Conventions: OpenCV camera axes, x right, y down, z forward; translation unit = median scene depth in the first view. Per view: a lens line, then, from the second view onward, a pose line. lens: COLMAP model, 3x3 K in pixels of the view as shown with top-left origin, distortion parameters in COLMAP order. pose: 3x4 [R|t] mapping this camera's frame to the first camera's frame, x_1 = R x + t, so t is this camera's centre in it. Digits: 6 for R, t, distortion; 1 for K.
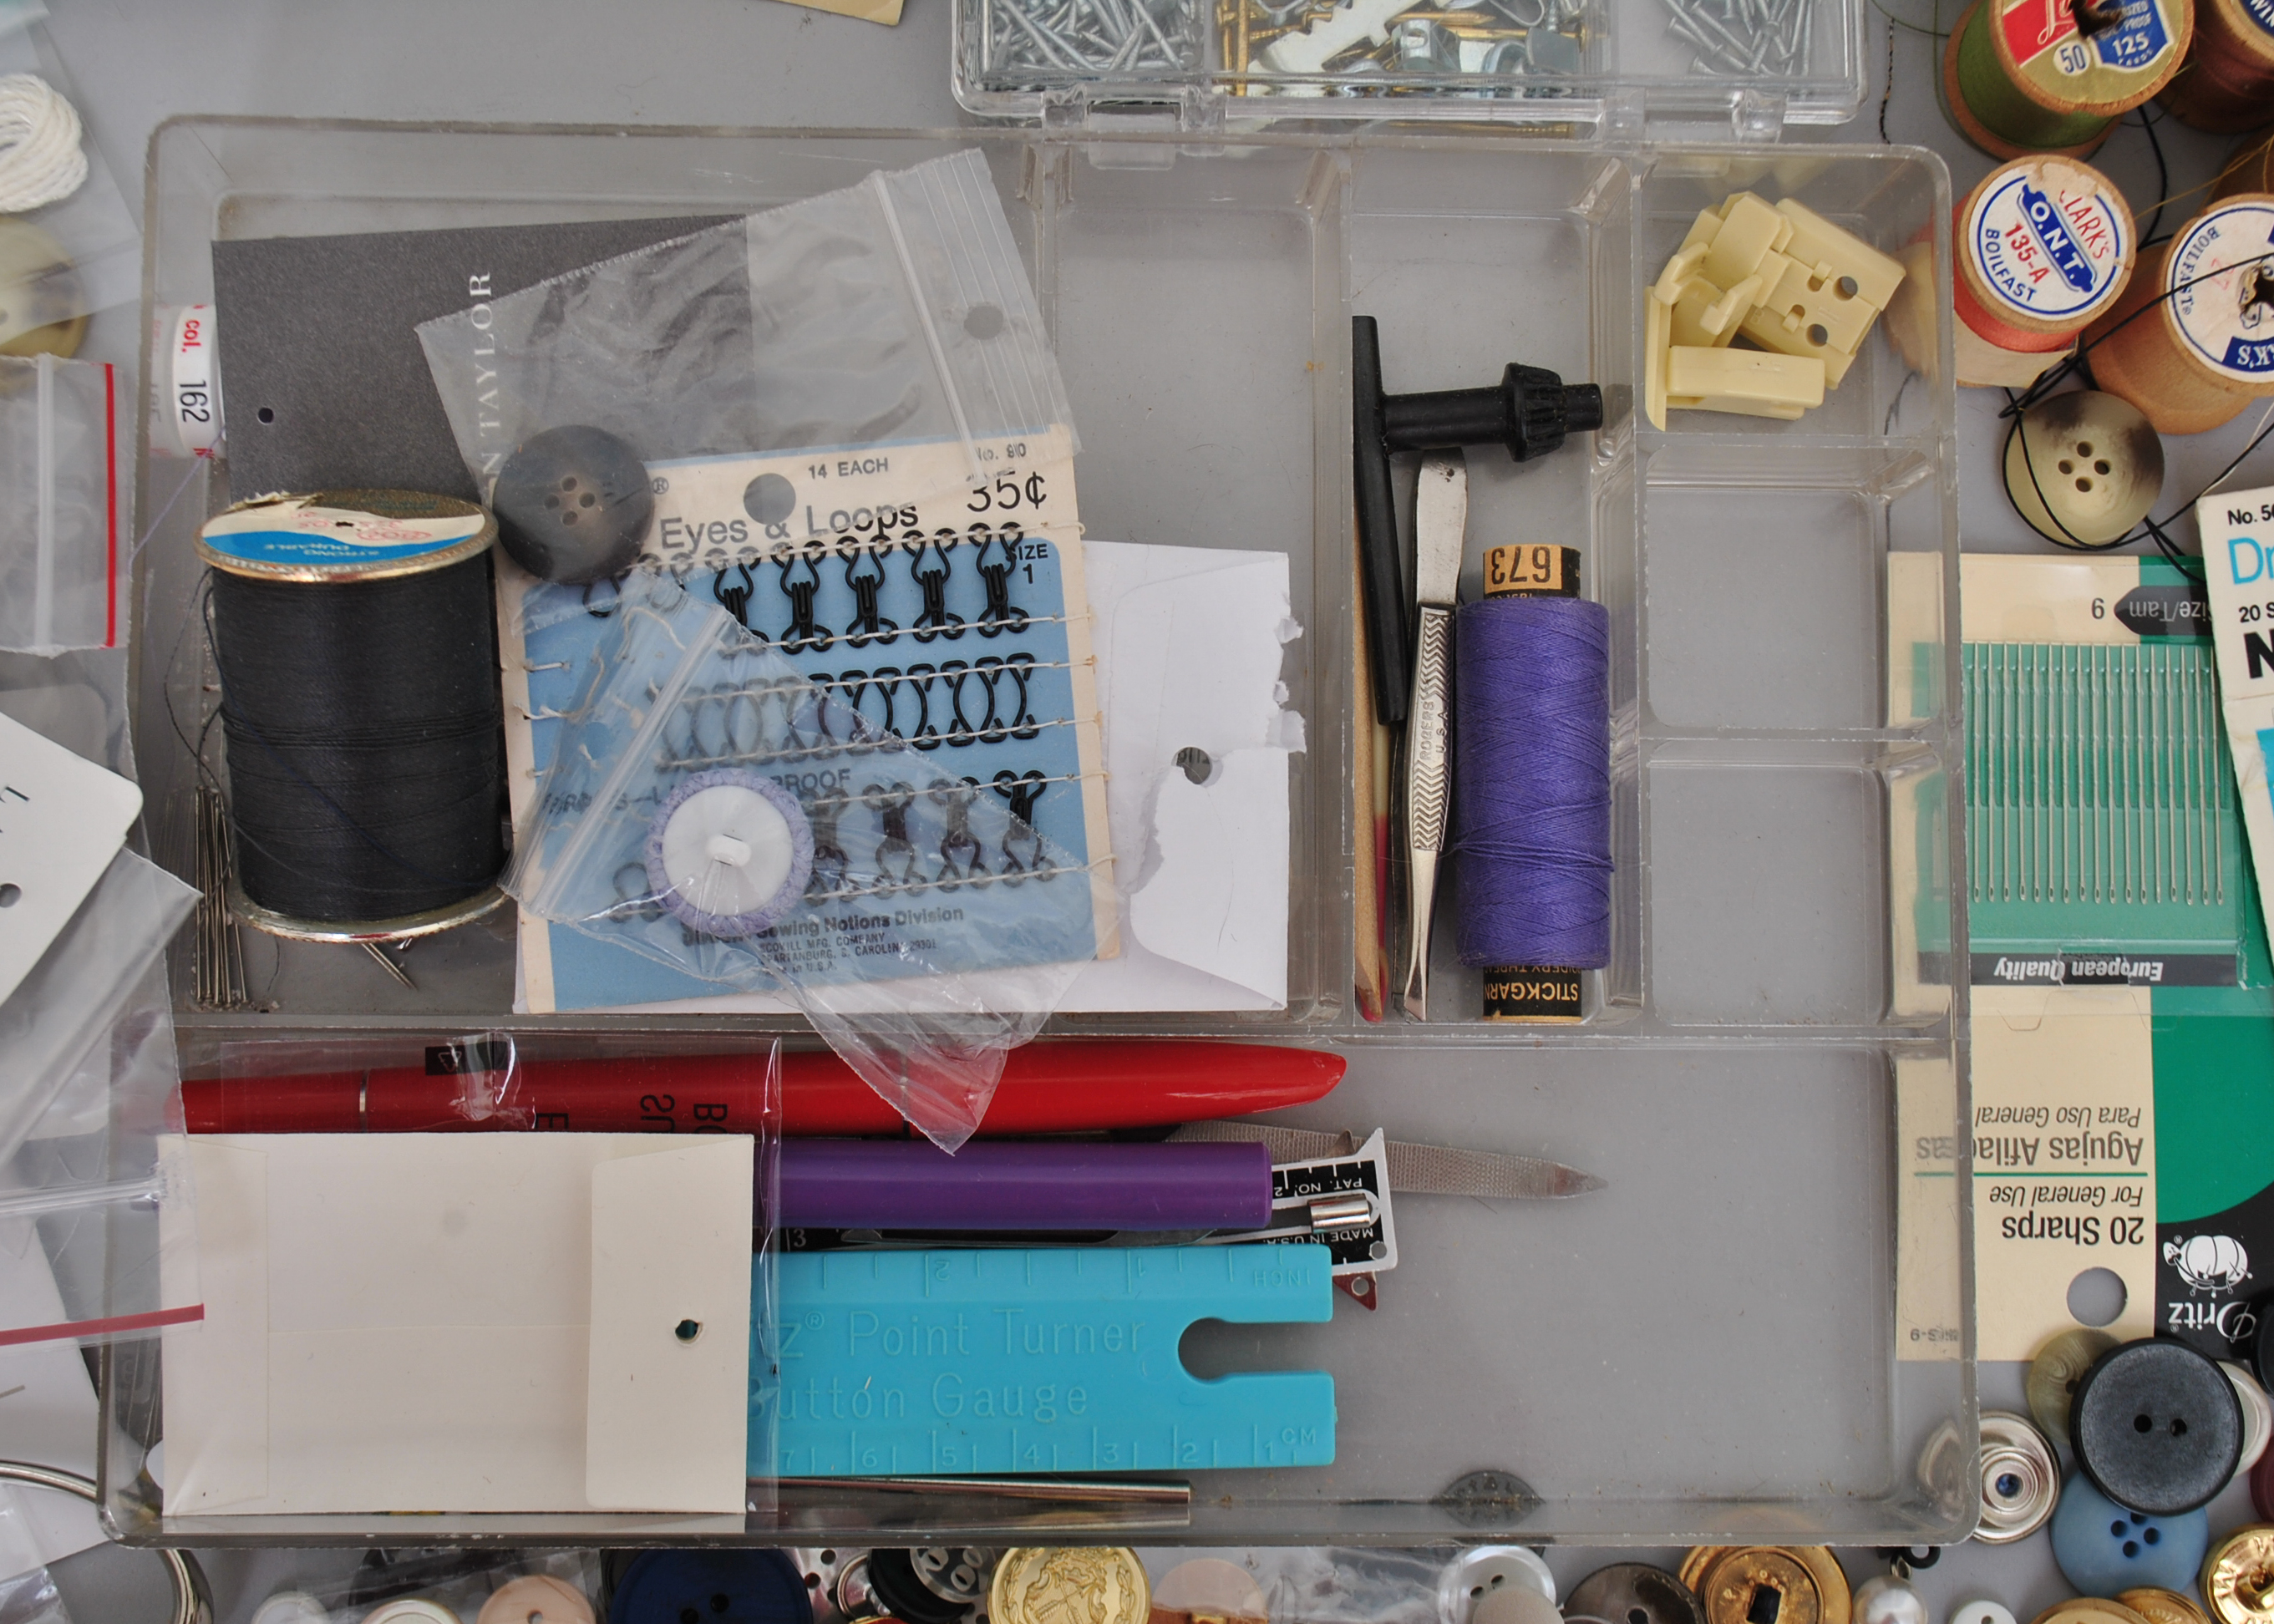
lens RADIAL K [[3076.7, 0, 1149.1], [0, 3076.7, 778.1], [0, 0, 1]] dist [-0.042955, 0.026008]
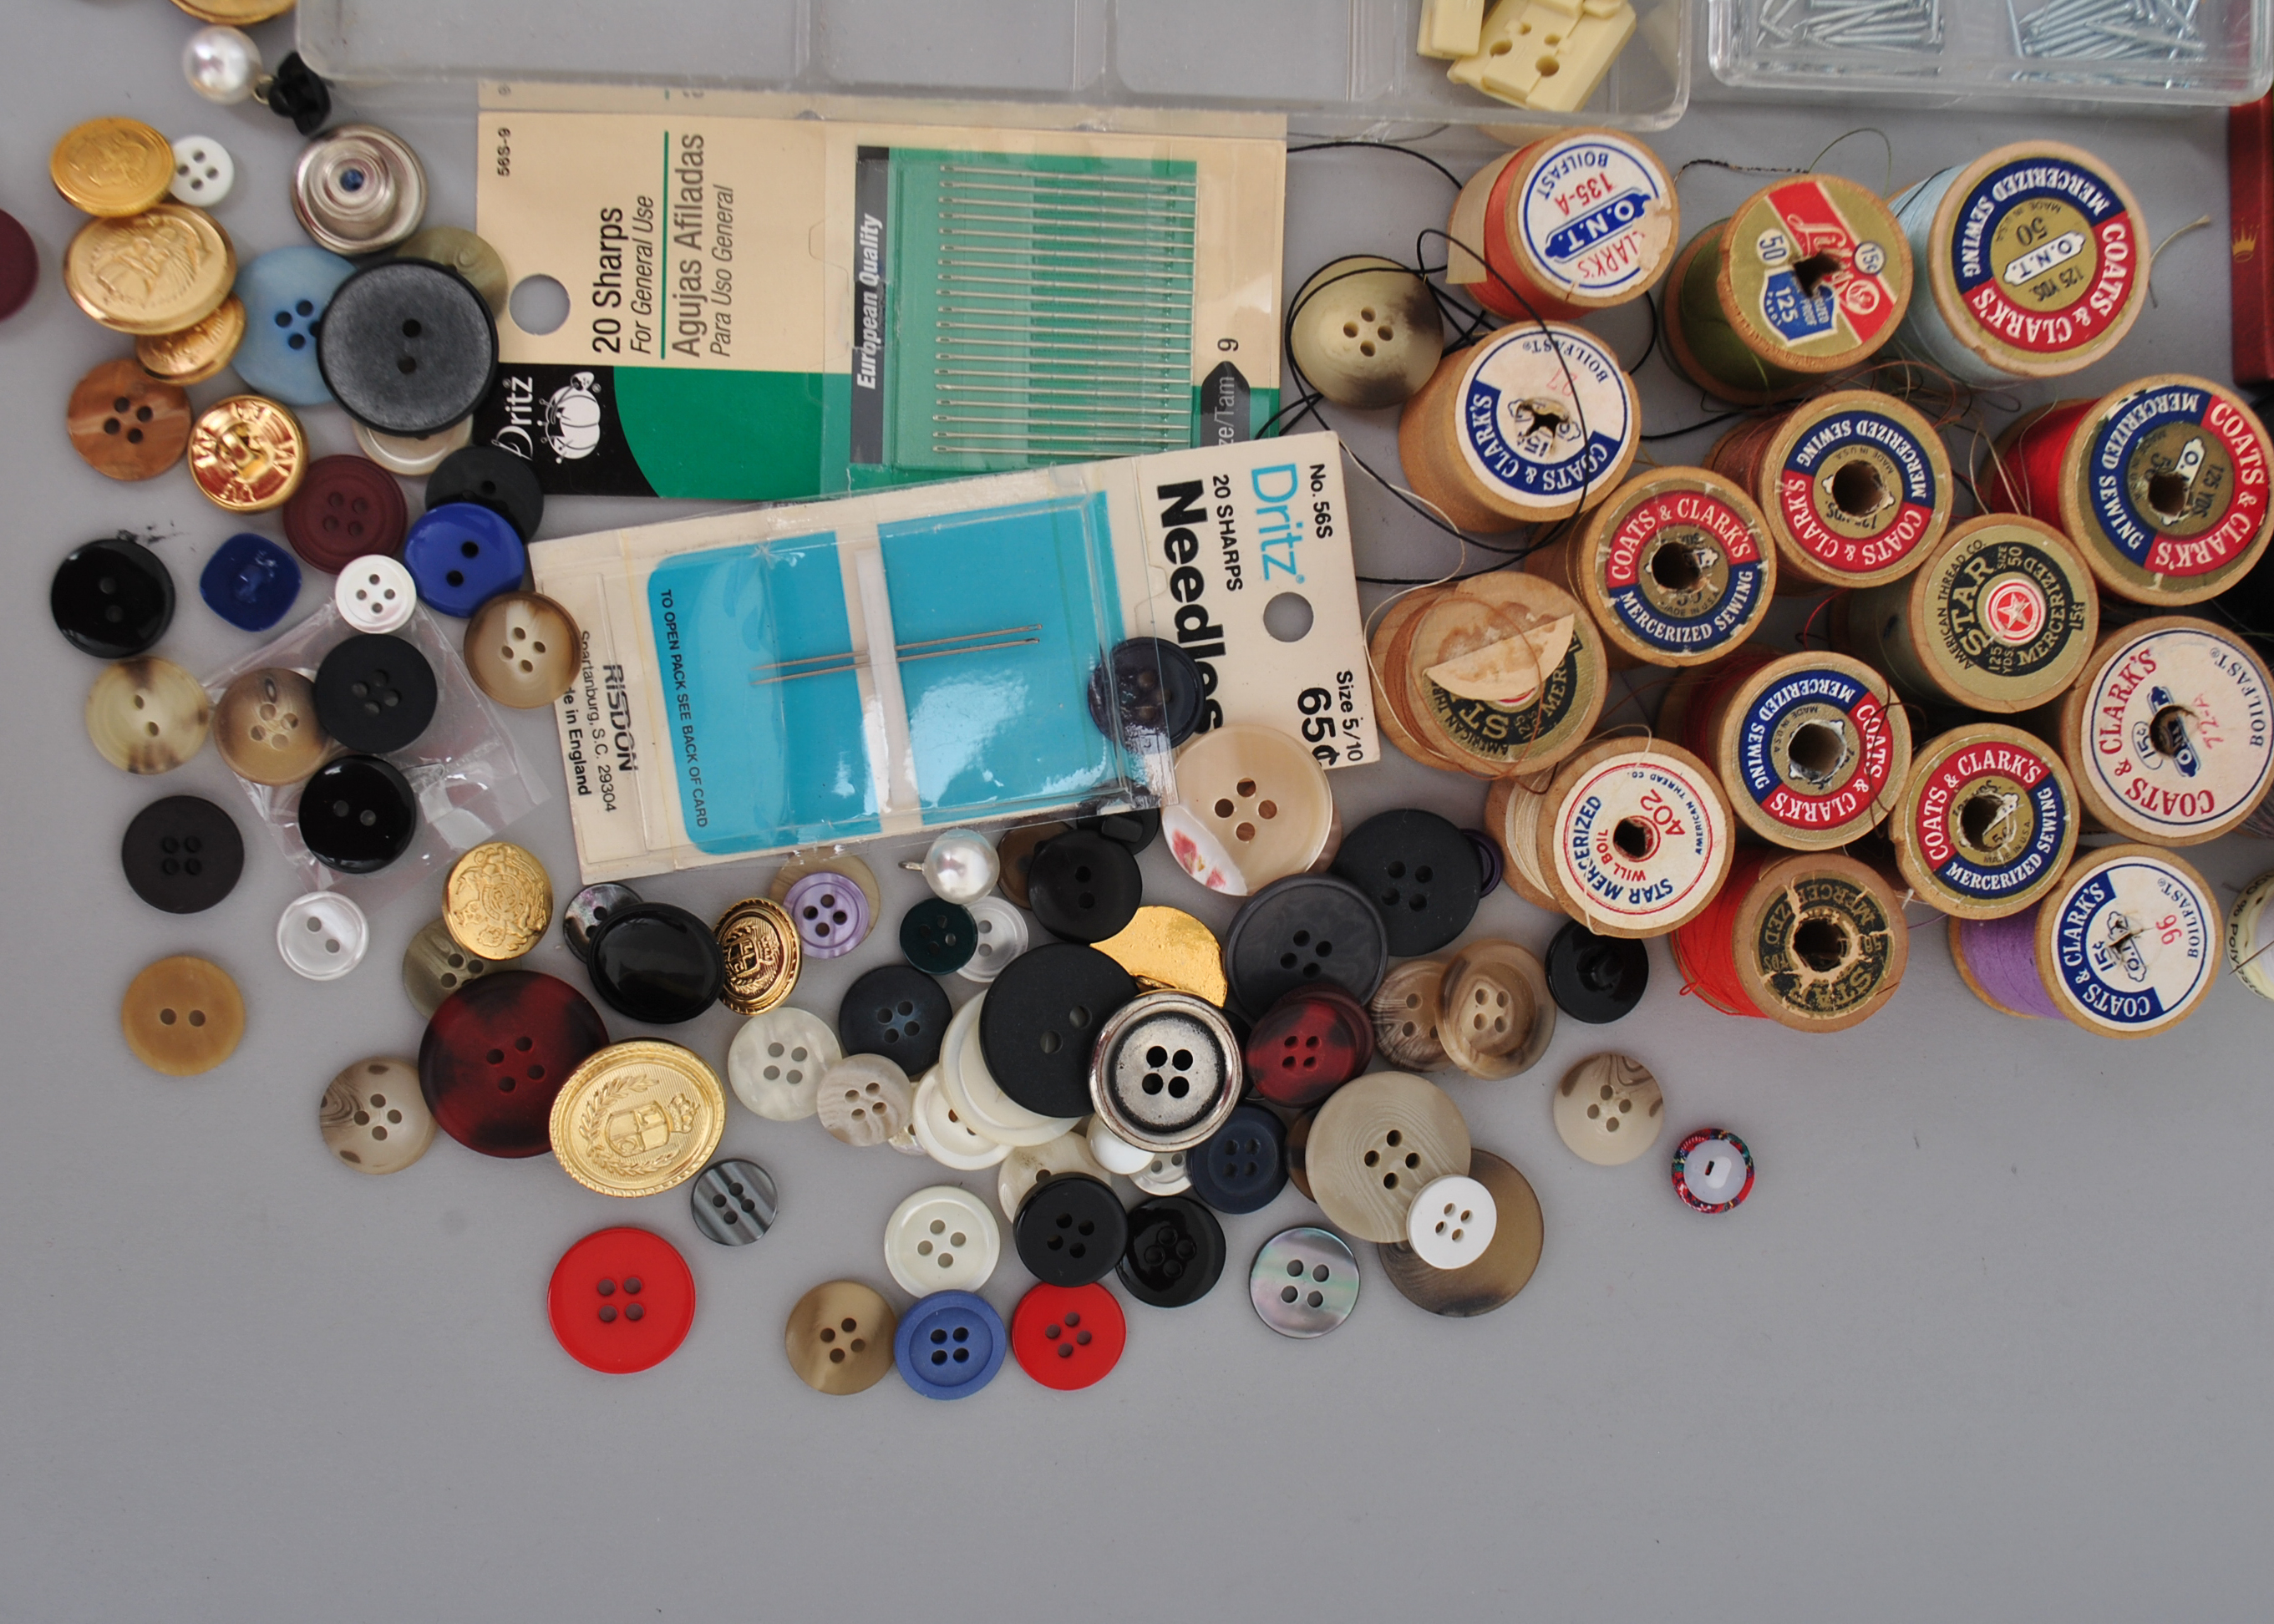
lens RADIAL K [[3076.7, 0, 1149.1], [0, 3076.7, 778.1], [0, 0, 1]] dist [-0.042955, 0.026008]
pose [[-0.011415, 0.999852, 0.012833, 0.448536], [-0.998560, -0.010726, -0.052571, 0.022487], [-0.052425, -0.013414, 0.998535, -0.008547]]
